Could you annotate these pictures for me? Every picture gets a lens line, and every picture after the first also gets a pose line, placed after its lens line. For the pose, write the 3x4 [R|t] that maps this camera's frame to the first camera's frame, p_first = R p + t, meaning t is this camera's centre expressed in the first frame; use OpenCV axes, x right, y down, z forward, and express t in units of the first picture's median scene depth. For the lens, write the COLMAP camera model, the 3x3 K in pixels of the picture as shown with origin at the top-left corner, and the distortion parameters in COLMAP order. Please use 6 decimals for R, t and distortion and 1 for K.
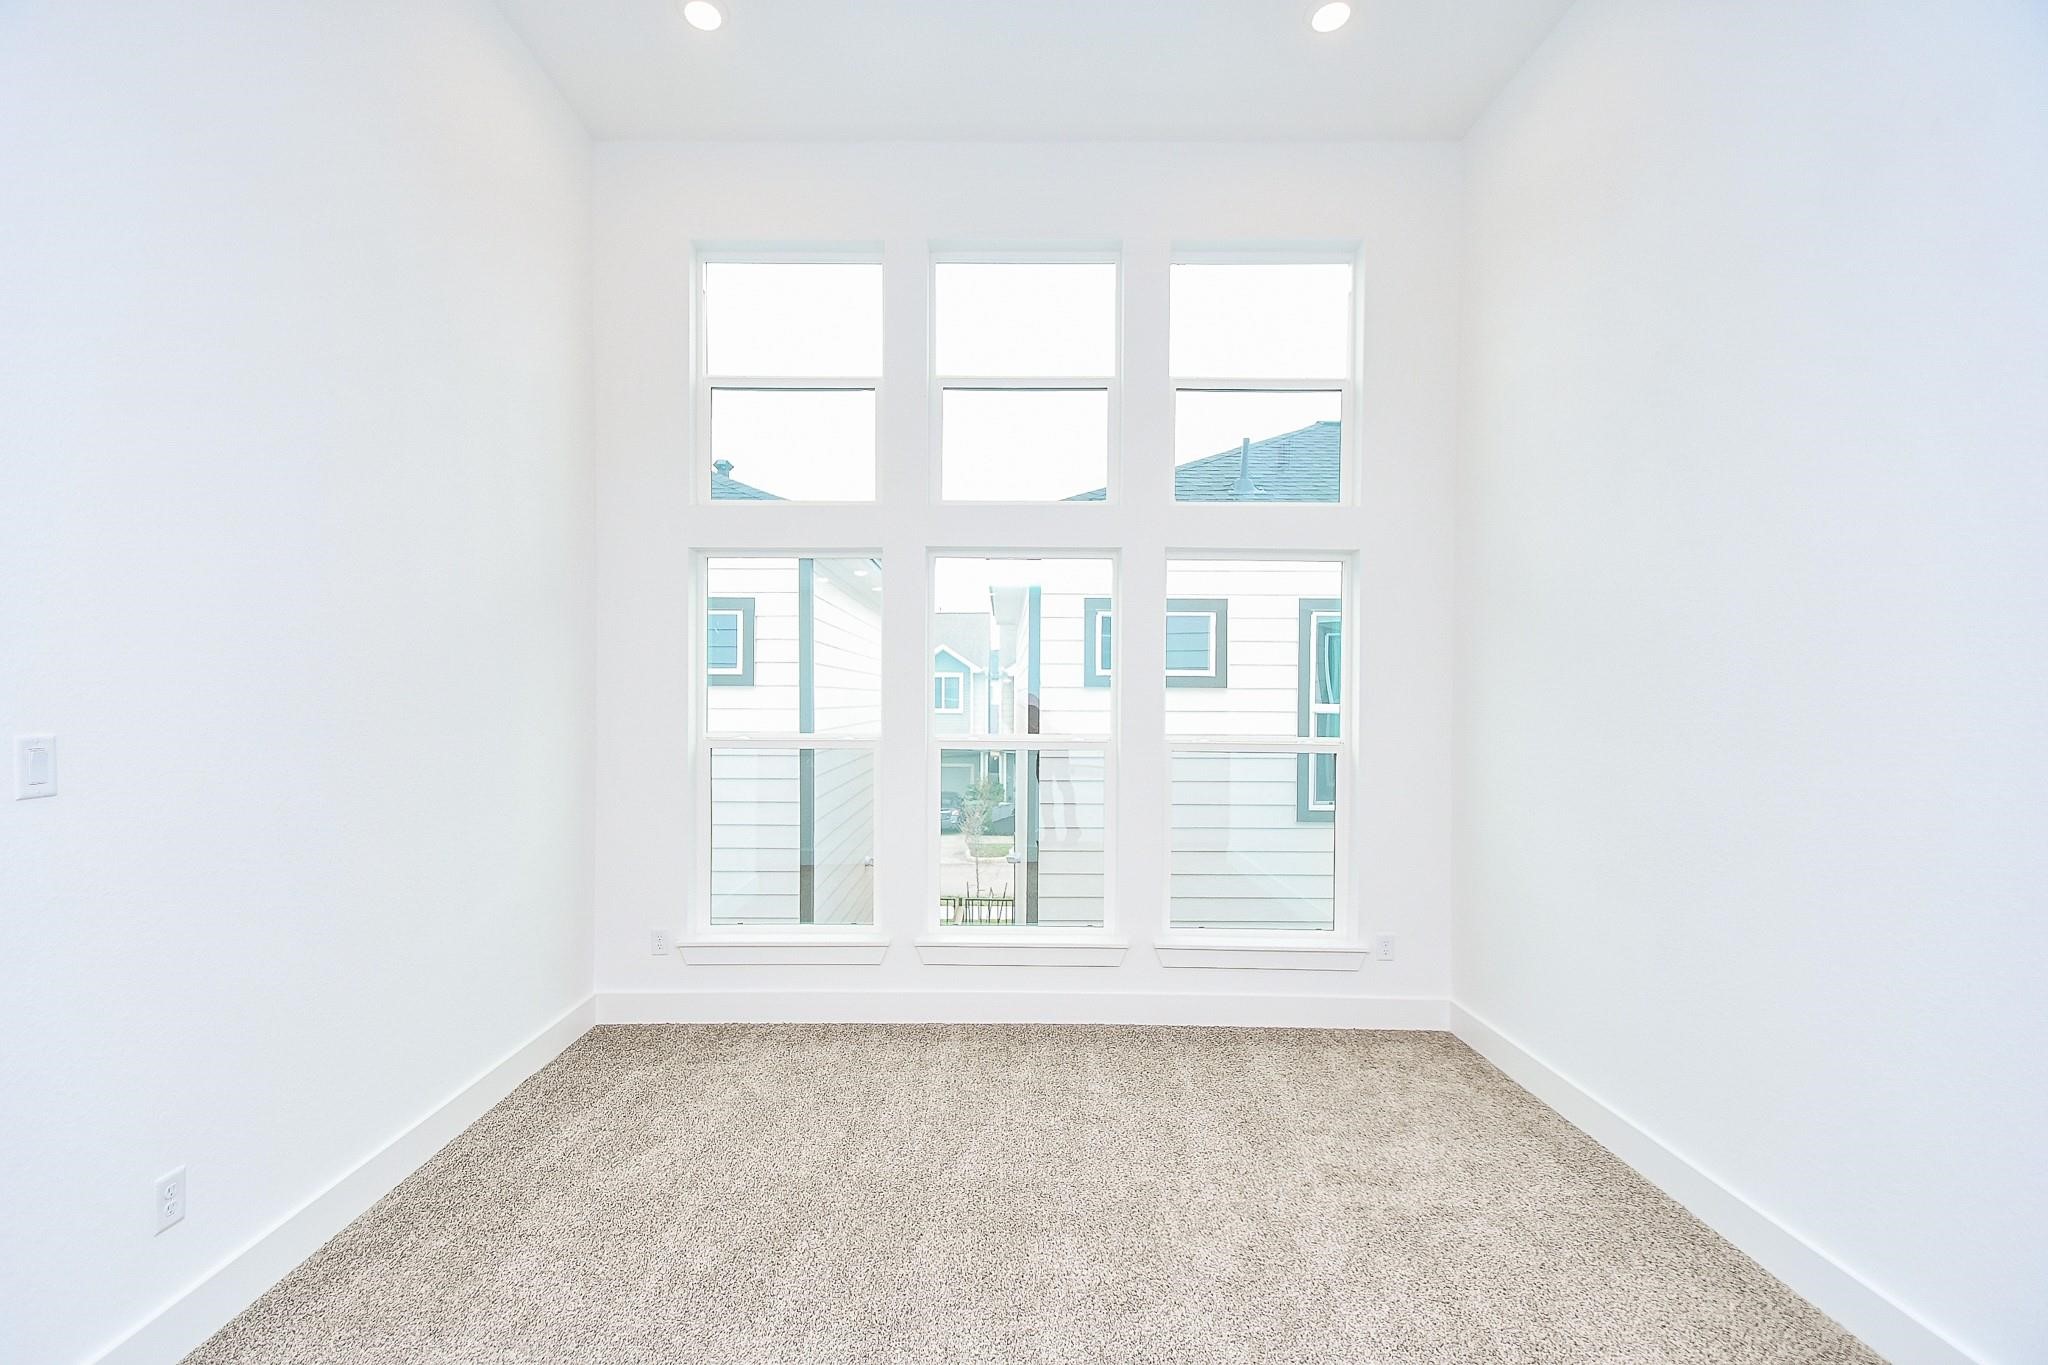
lens RADIAL K [[887.7, 0, 997.1], [0, 887.7, 706.0], [0, 0, 1]] dist [0.028683, -0.017091]
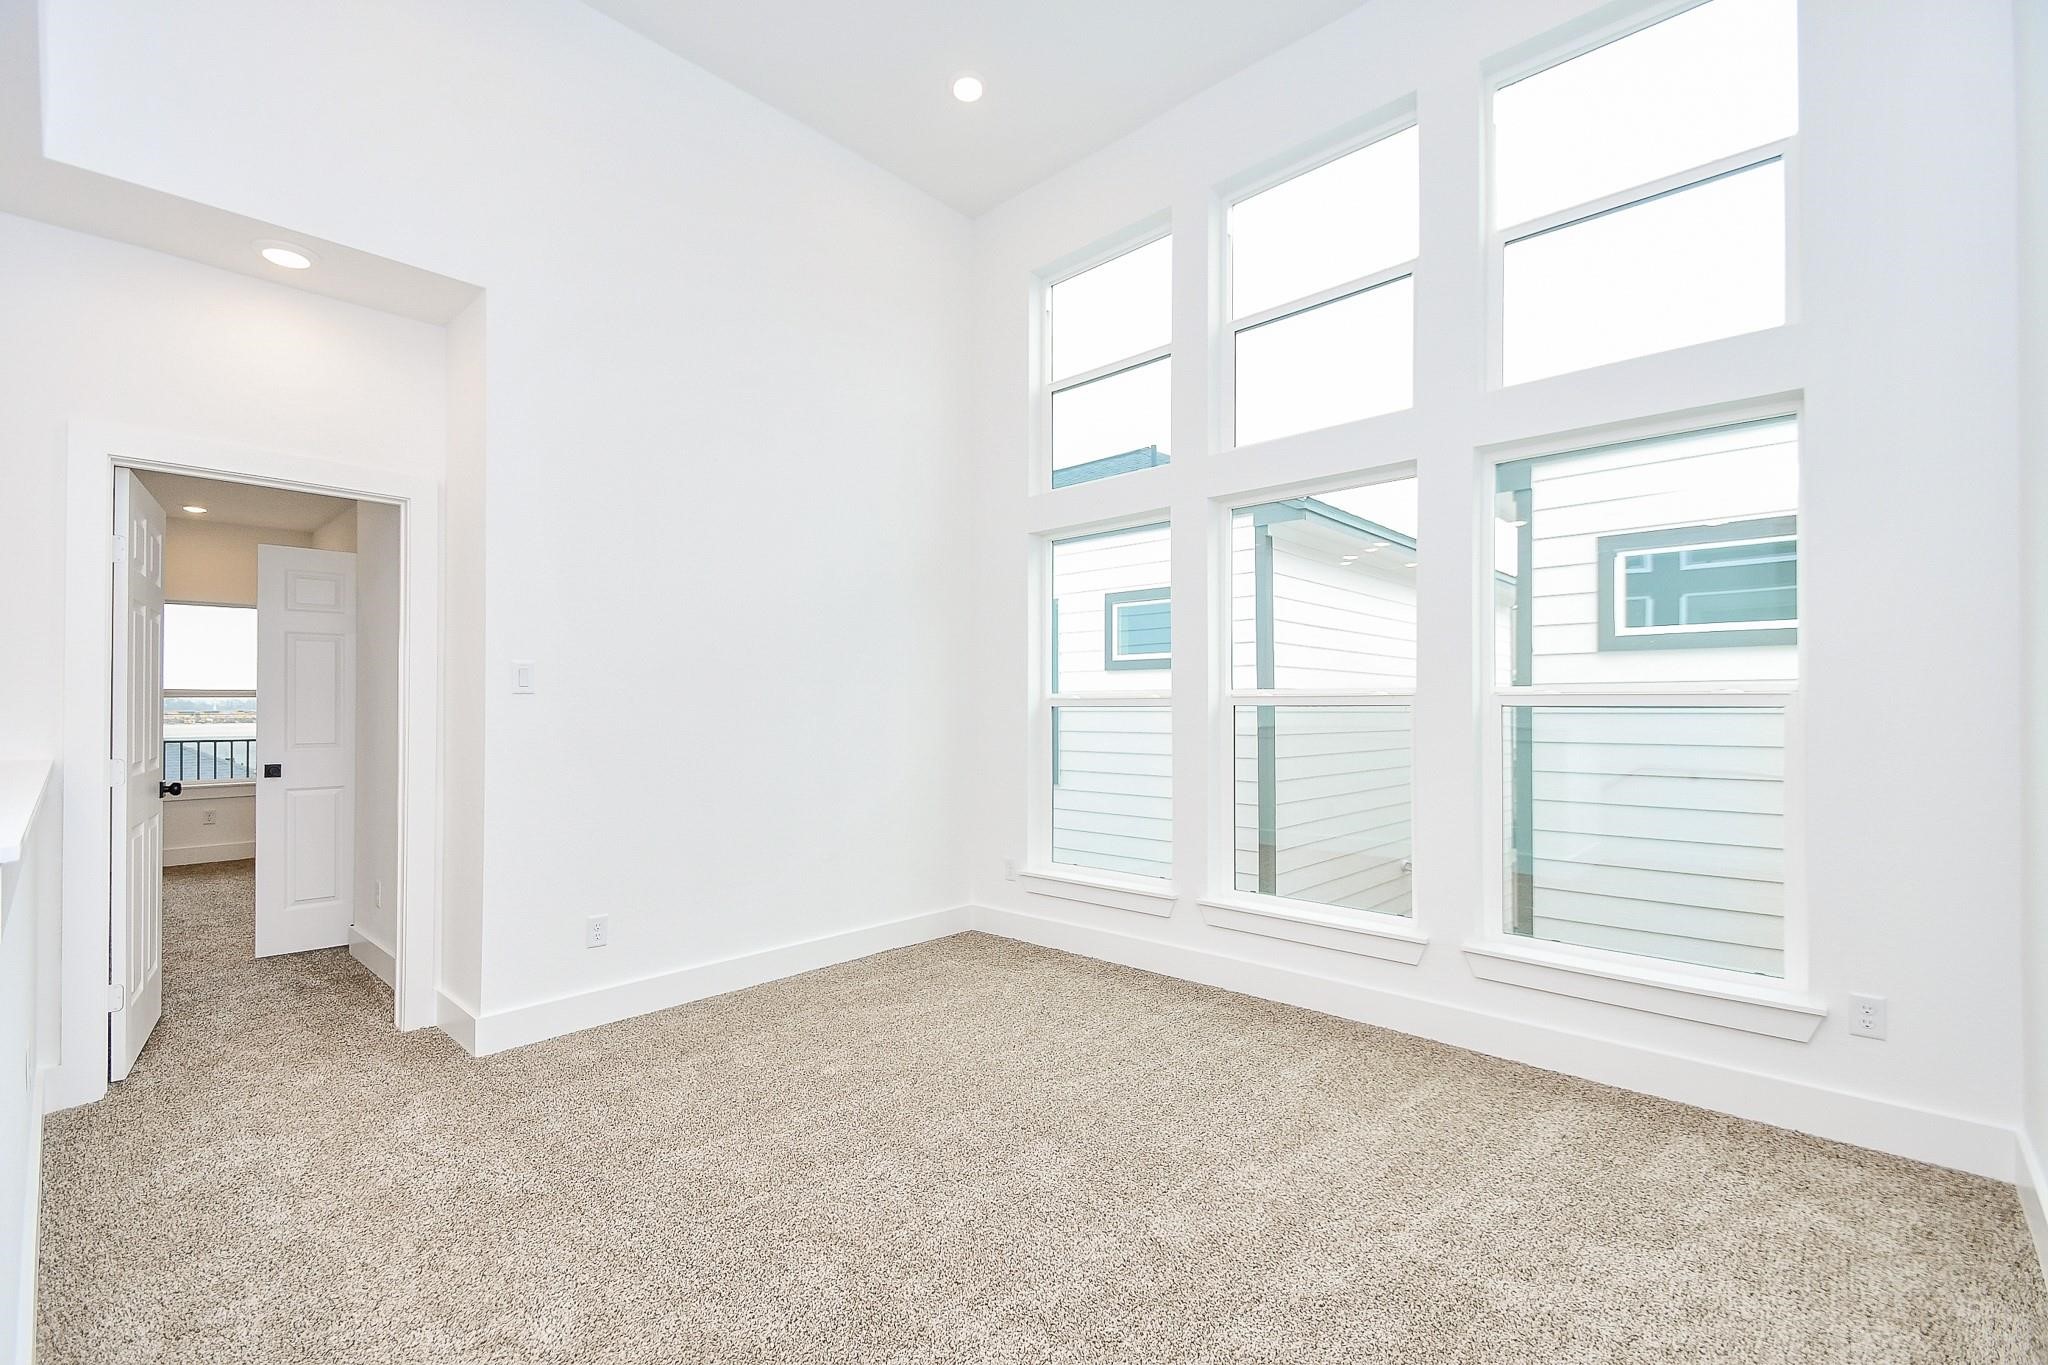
lens RADIAL K [[887.7, 0, 997.1], [0, 887.7, 706.0], [0, 0, 1]] dist [0.028683, -0.017091]
pose [[0.731653, -0.005050, -0.681659, 0.418958], [-0.003772, 0.999927, -0.011456, 0.061807], [0.681667, 0.010953, 0.731581, 0.122977]]
